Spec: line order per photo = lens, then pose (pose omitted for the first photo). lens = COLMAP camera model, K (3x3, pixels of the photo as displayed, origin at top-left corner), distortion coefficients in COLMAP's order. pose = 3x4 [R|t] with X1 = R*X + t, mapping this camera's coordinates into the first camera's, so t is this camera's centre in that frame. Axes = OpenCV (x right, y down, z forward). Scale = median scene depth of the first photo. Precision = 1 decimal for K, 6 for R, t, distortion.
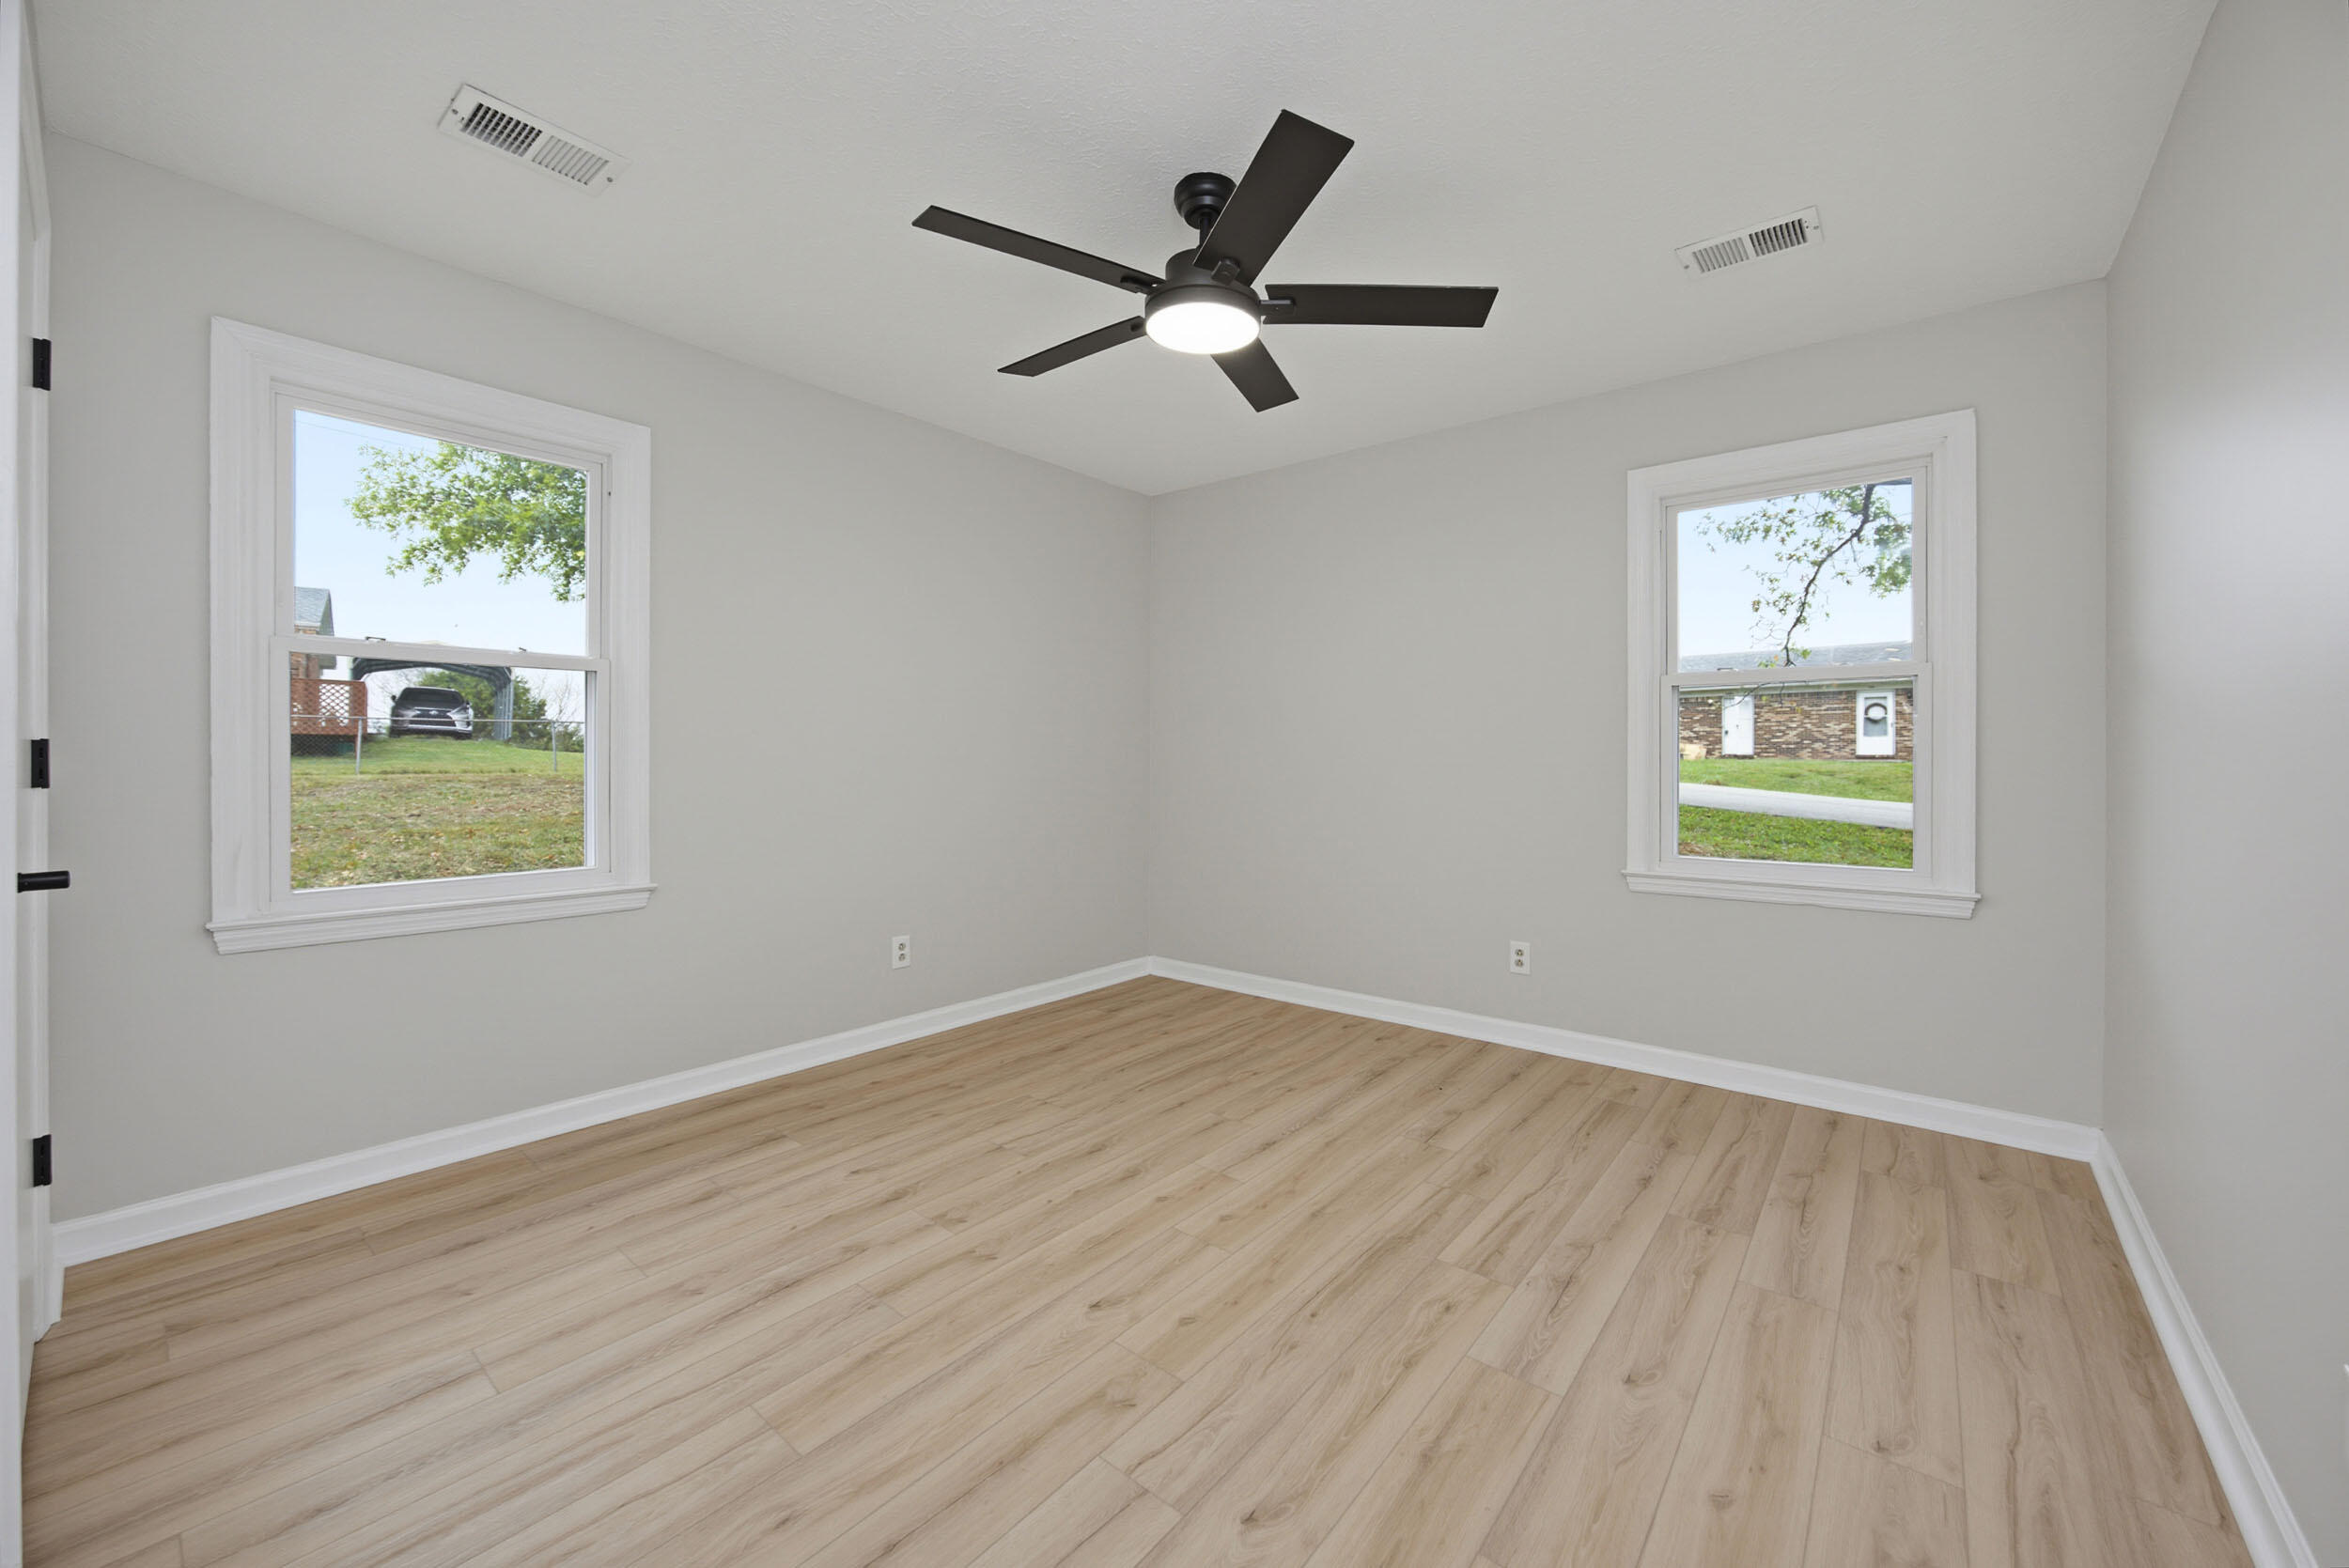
lens RADIAL K [[894.9, 0, 1190.0], [0, 894.9, 769.5], [0, 0, 1]] dist [-0.023800, 0.000206]
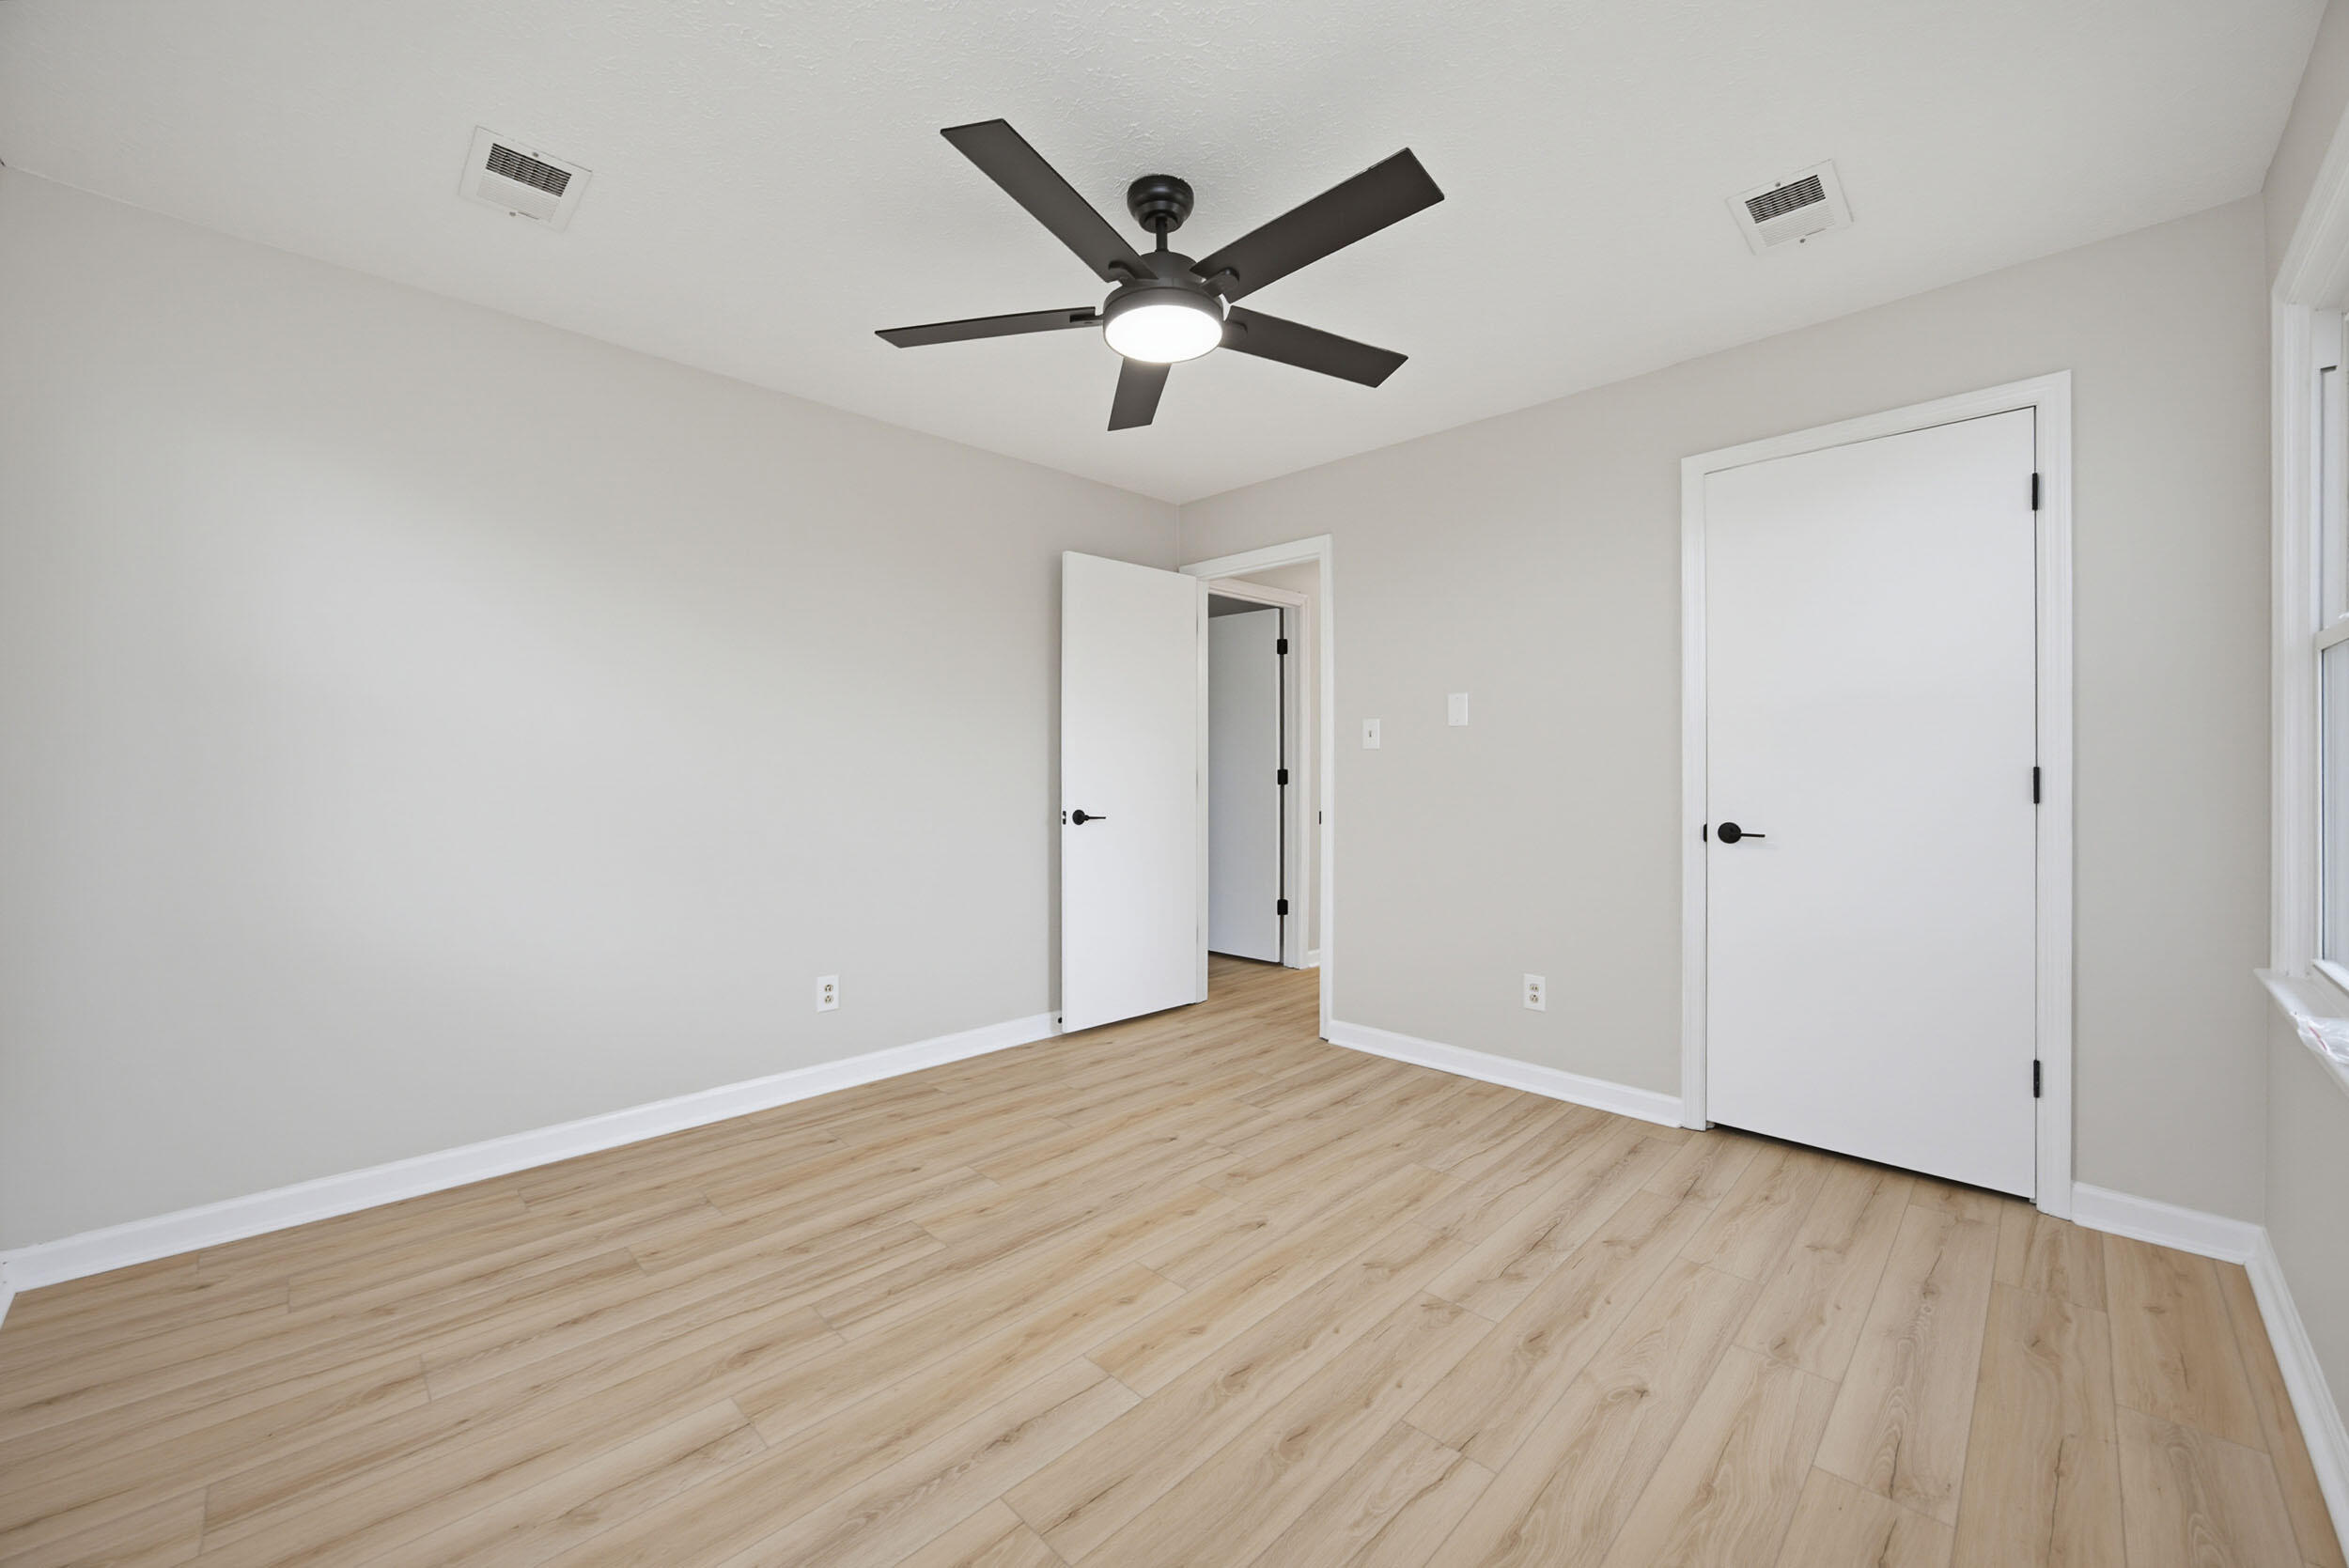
lens RADIAL K [[894.9, 0, 1190.0], [0, 894.9, 769.5], [0, 0, 1]] dist [-0.023800, 0.000206]
pose [[-0.995313, -0.002294, 0.096675, -0.112302], [-0.001187, 0.999933, 0.011505, -0.035698], [-0.096695, 0.011337, -0.995250, 1.982175]]
